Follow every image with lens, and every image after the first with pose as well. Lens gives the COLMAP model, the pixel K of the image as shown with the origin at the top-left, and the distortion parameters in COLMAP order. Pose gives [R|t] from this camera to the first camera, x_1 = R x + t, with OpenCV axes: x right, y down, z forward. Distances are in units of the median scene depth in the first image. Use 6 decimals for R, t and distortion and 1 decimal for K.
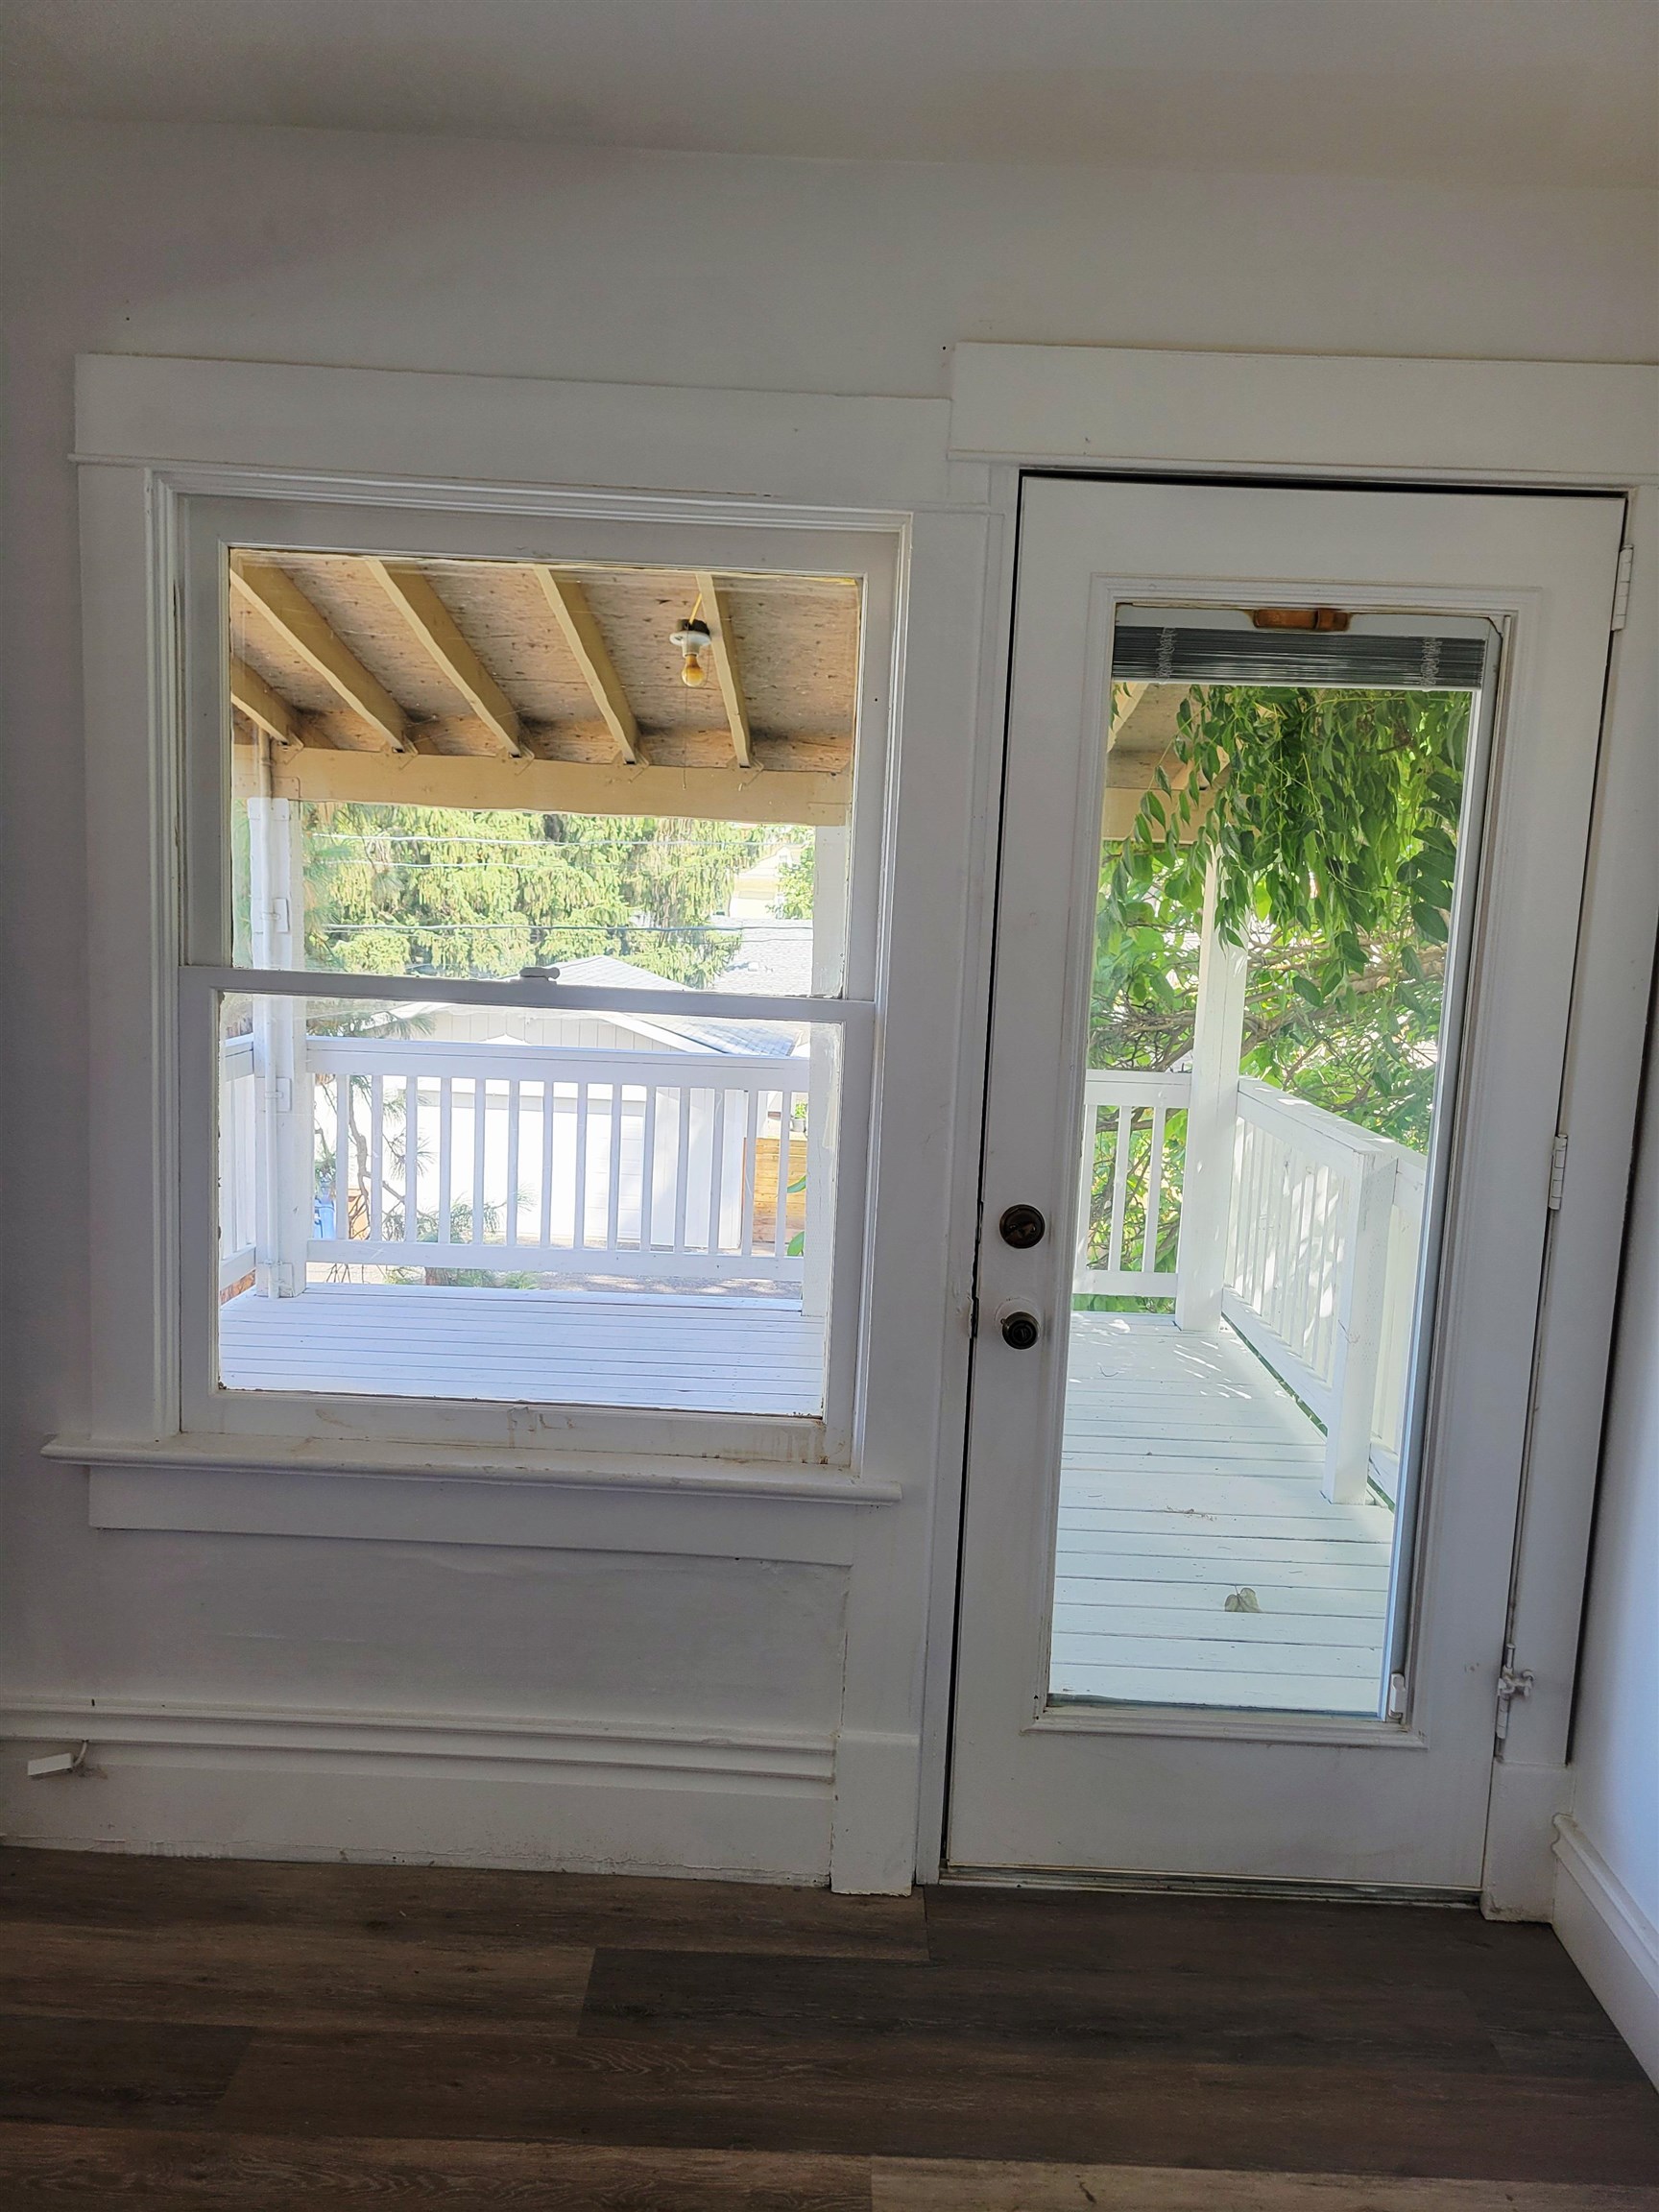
lens RADIAL K [[1669.9, 0, 831.6], [0, 1669.9, 1101.0], [0, 0, 1]] dist [0.060857, -0.051036]
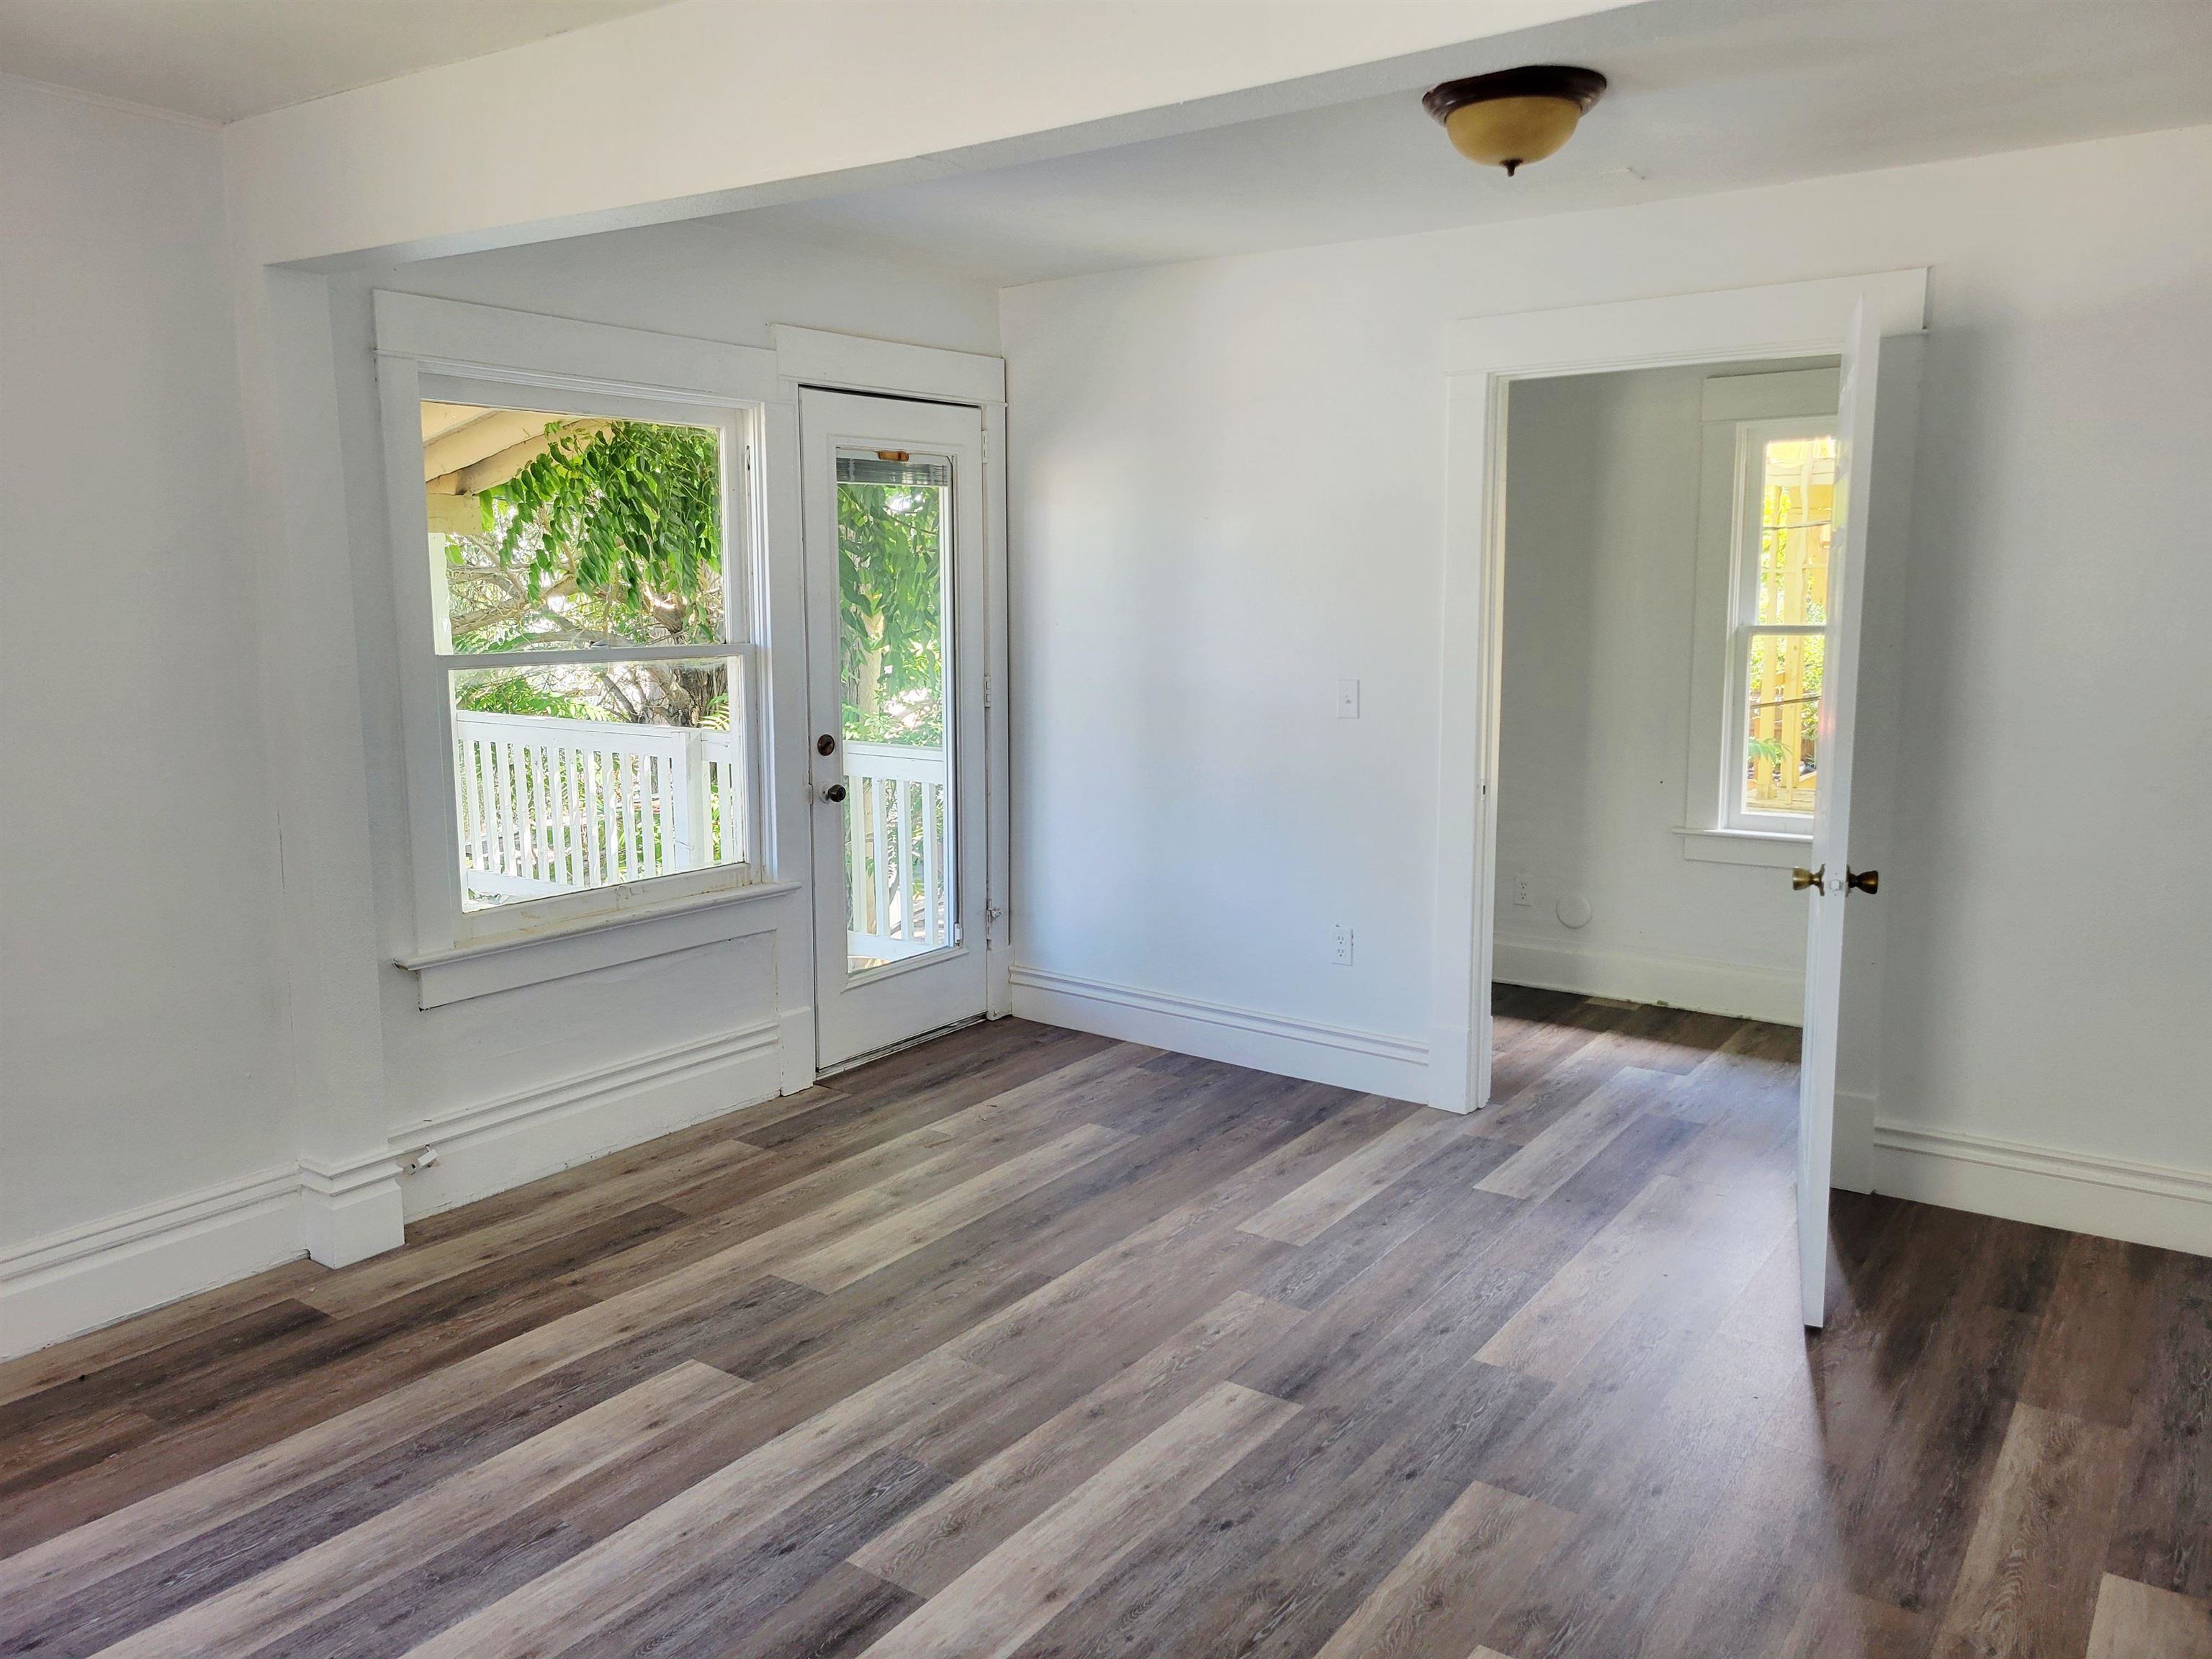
lens RADIAL K [[1669.9, 0, 1097.4], [0, 1669.9, 828.3], [0, 0, 1]] dist [0.060857, -0.051036]
pose [[0.574331, -0.170578, 0.800654, -1.371552], [0.137726, 0.984243, 0.110897, -0.007273], [-0.806954, 0.046580, 0.588774, -0.489088]]
